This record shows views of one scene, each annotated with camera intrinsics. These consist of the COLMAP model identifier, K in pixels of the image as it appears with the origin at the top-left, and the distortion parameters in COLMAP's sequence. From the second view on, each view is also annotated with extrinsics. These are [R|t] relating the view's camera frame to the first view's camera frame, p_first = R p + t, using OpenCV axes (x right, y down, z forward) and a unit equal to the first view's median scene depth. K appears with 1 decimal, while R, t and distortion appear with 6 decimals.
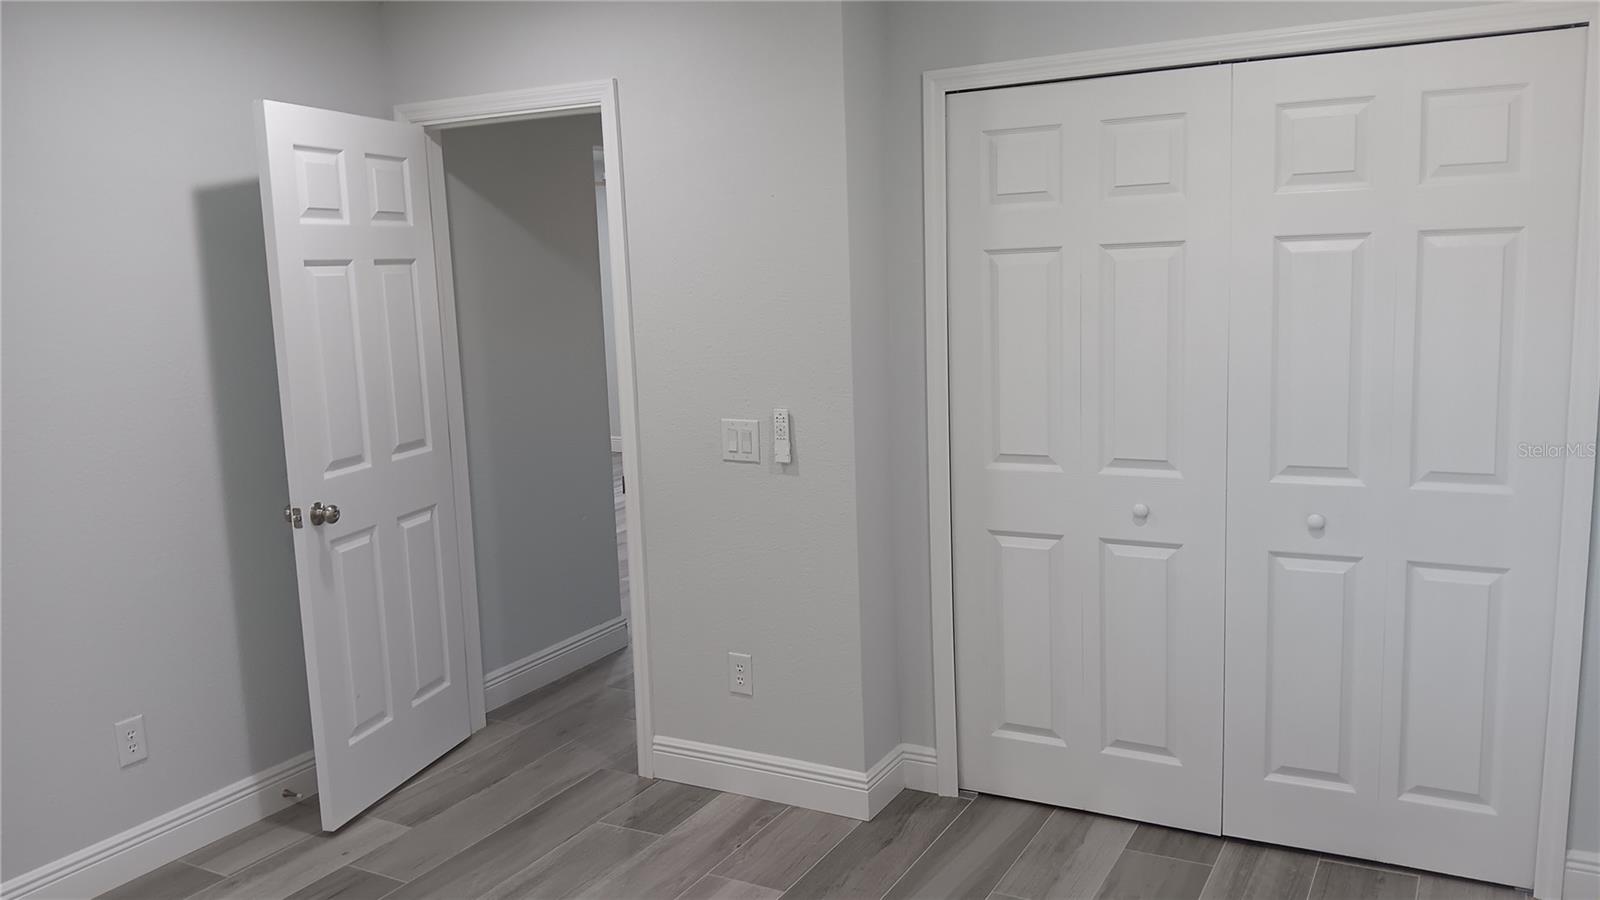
lens RADIAL K [[1236.1, 0, 805.3], [0, 1236.1, 447.1], [0, 0, 1]] dist [0.027920, -0.052305]
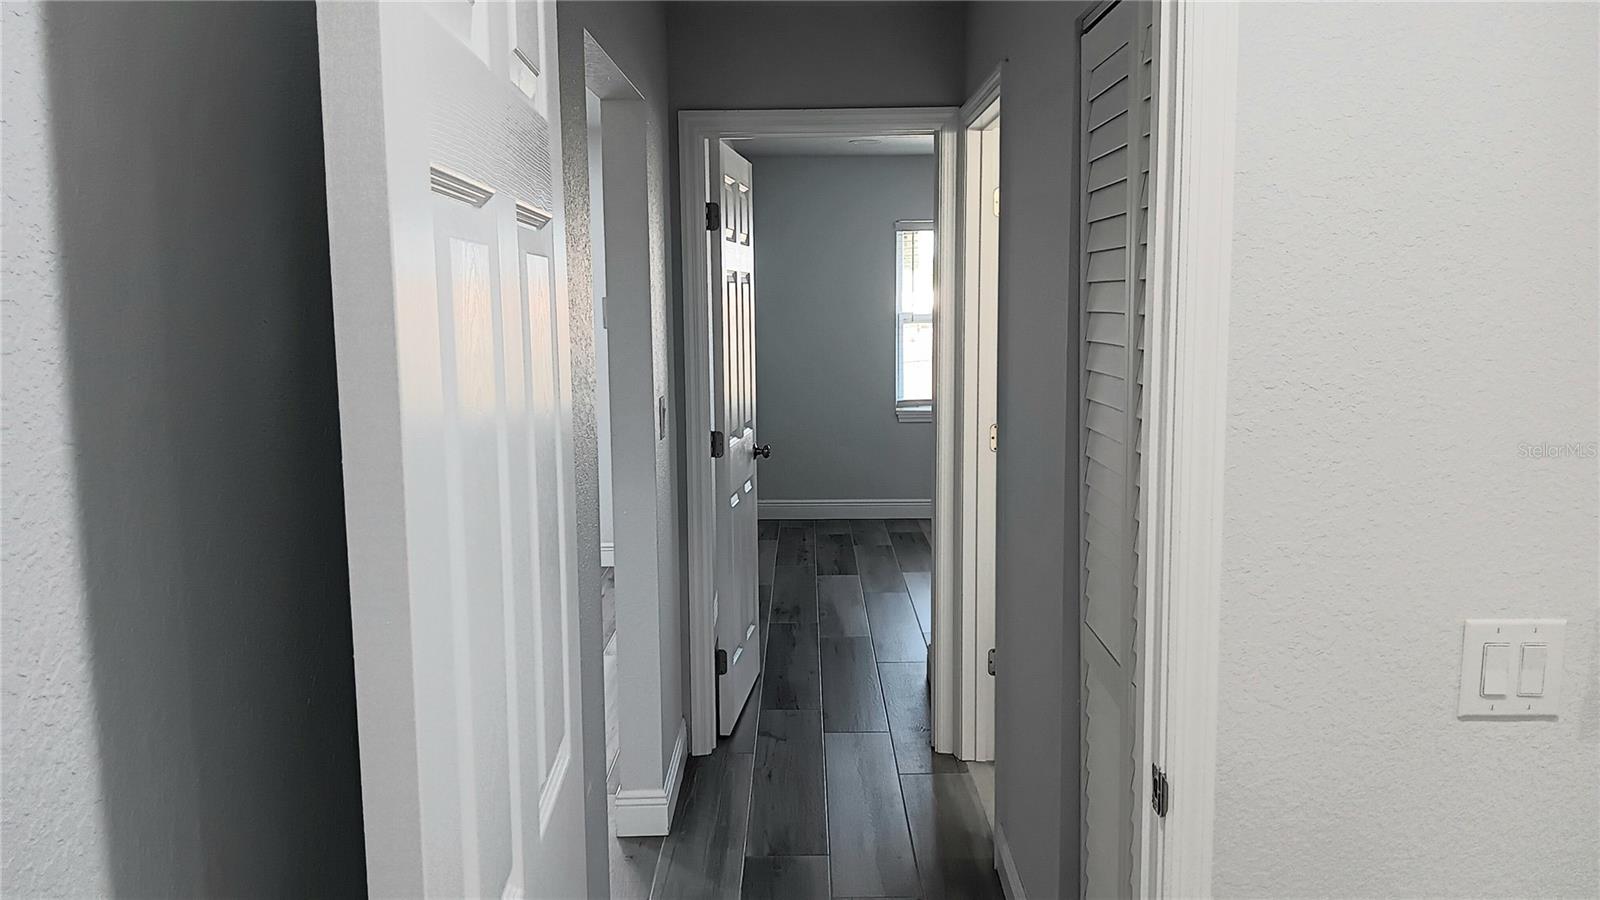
lens RADIAL K [[1236.1, 0, 802.7], [0, 1236.1, 450.1], [0, 0, 1]] dist [0.027920, -0.052305]
pose [[0.875338, -0.033839, 0.482326, -0.508579], [0.046906, 0.998786, -0.015054, -0.092466], [-0.481231, 0.035801, 0.875862, 0.816457]]
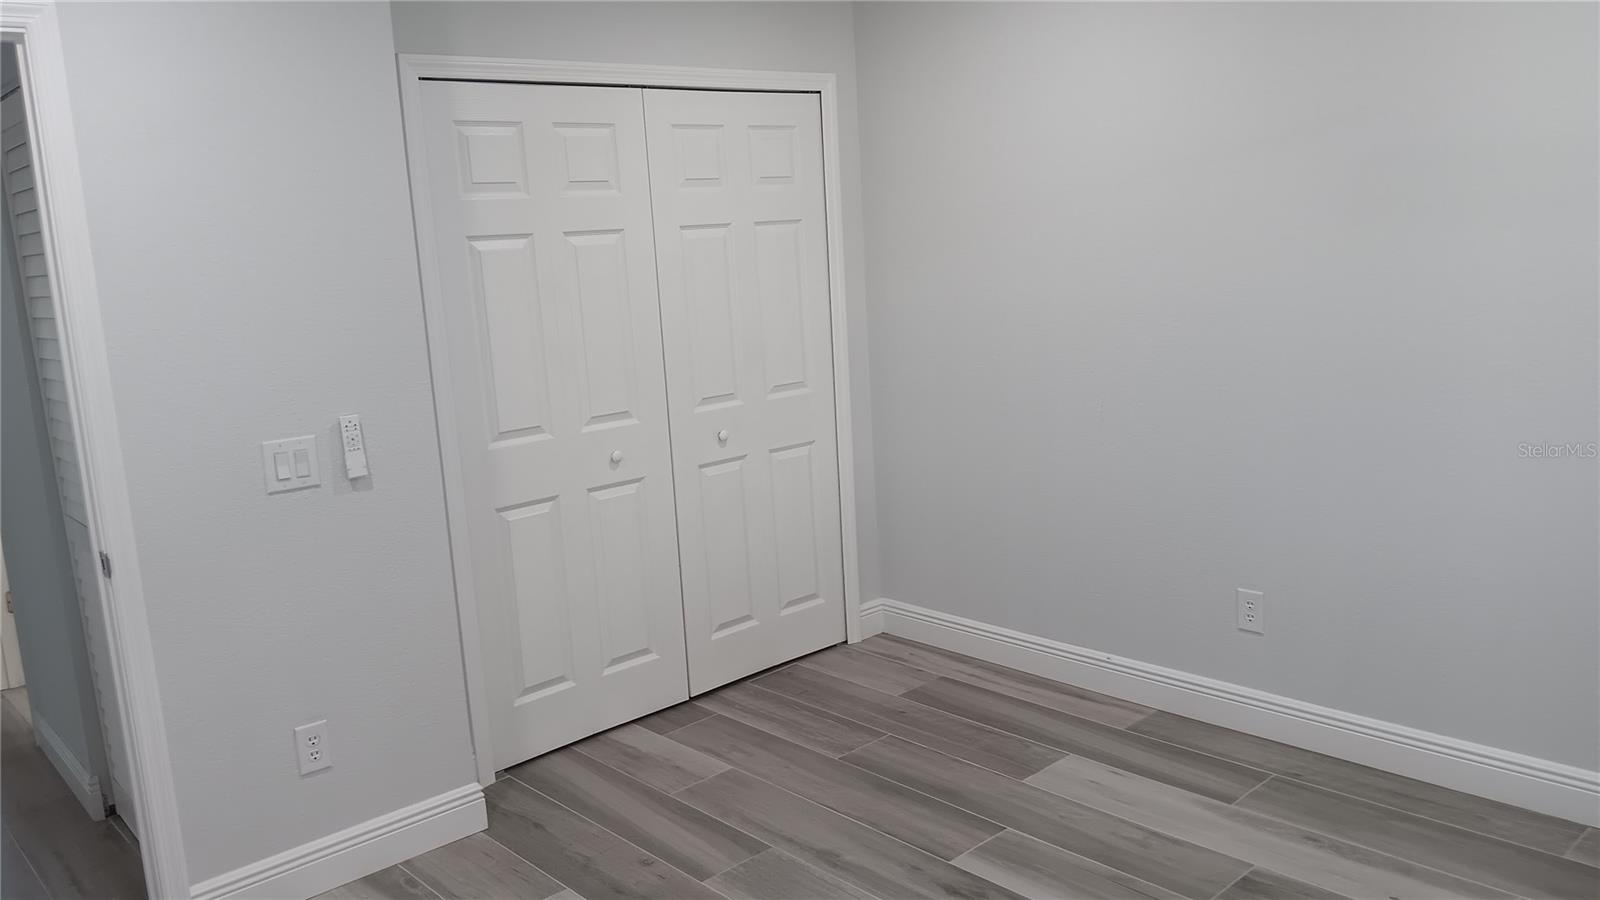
lens RADIAL K [[1236.1, 0, 802.9], [0, 1236.1, 451.6], [0, 0, 1]] dist [0.027920, -0.052305]
pose [[0.317634, -0.148706, 0.936480, -0.789323], [0.180859, 0.978996, 0.094114, -0.032793], [-0.930805, 0.139477, 0.337858, 0.438468]]
